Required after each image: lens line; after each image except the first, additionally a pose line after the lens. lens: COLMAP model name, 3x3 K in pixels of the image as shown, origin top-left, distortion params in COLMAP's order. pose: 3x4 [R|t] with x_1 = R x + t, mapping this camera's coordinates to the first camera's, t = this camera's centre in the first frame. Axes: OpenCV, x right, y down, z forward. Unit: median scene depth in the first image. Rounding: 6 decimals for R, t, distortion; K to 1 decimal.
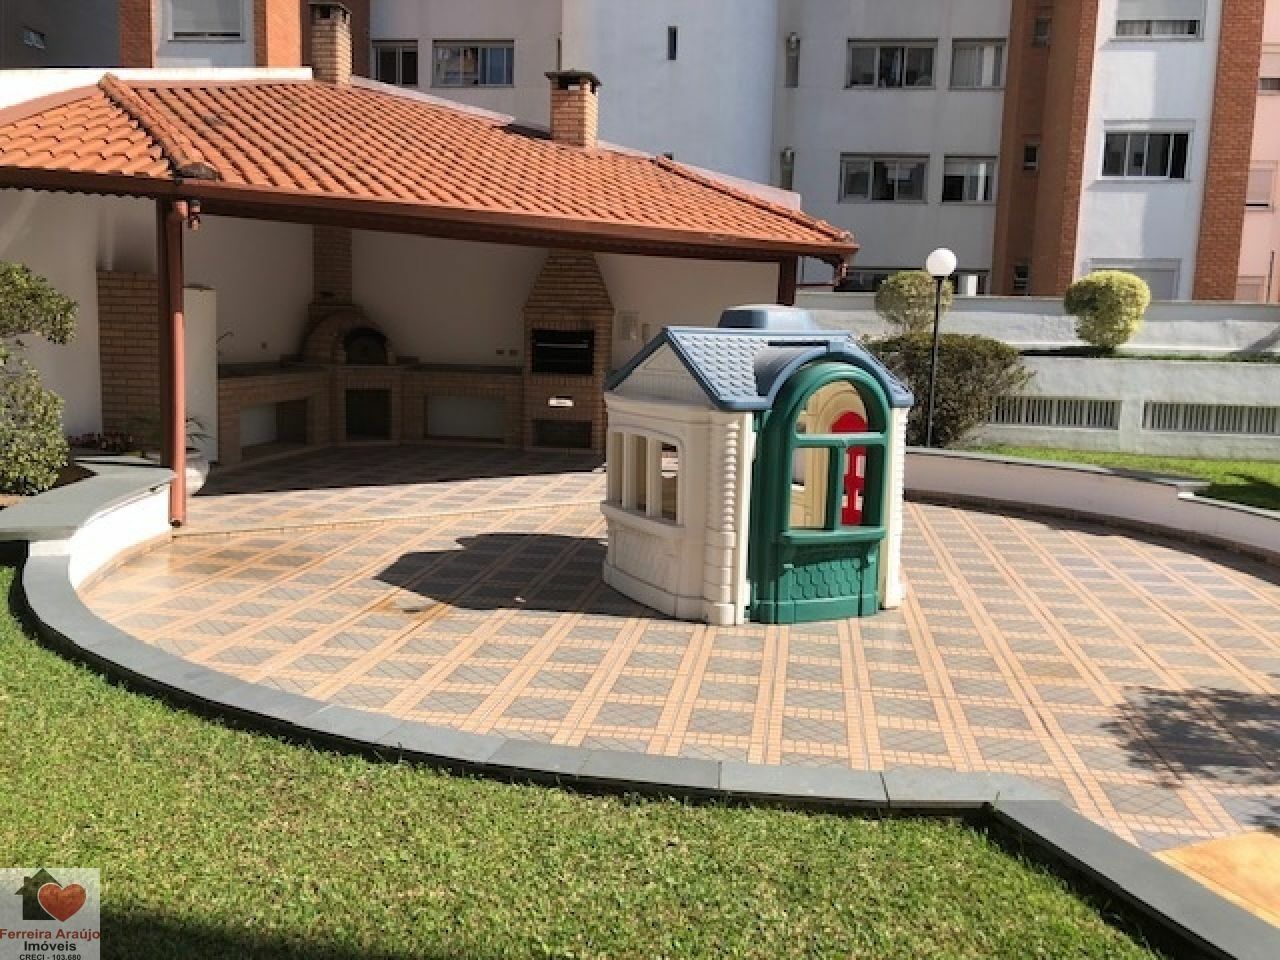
lens RADIAL K [[1063.1, 0, 640.0], [0, 1063.1, 480.0], [0, 0, 1]] dist [0.030197, -0.002668]
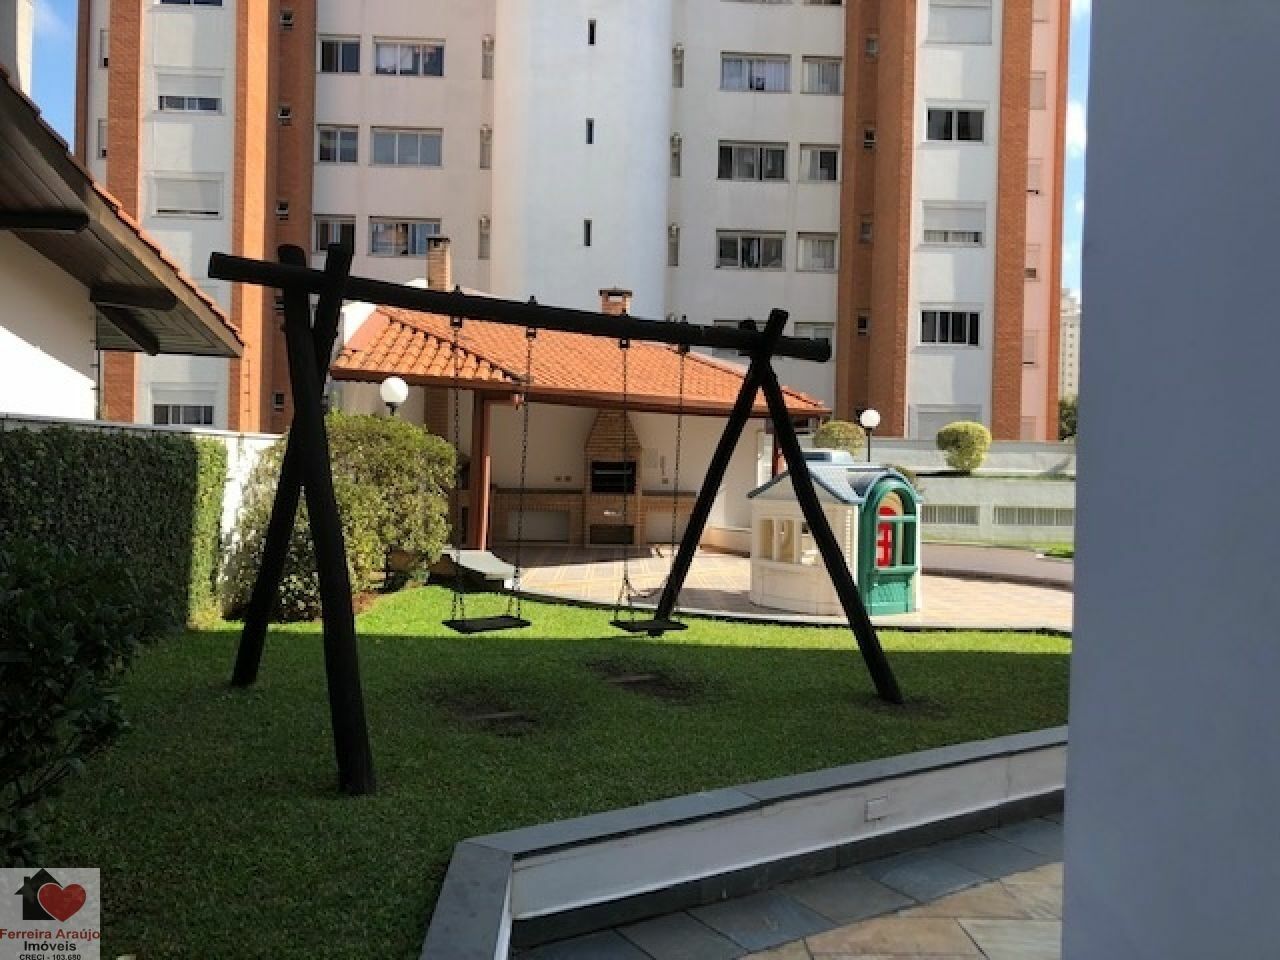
lens RADIAL K [[1044.8, 0, 640.0], [0, 1044.8, 480.0], [0, 0, 1]] dist [0.084113, -0.101917]
pose [[0.983861, -0.011965, 0.178531, -0.147691], [0.032977, 0.992796, -0.115192, 0.023294], [-0.175867, 0.119221, 0.977168, -0.193027]]
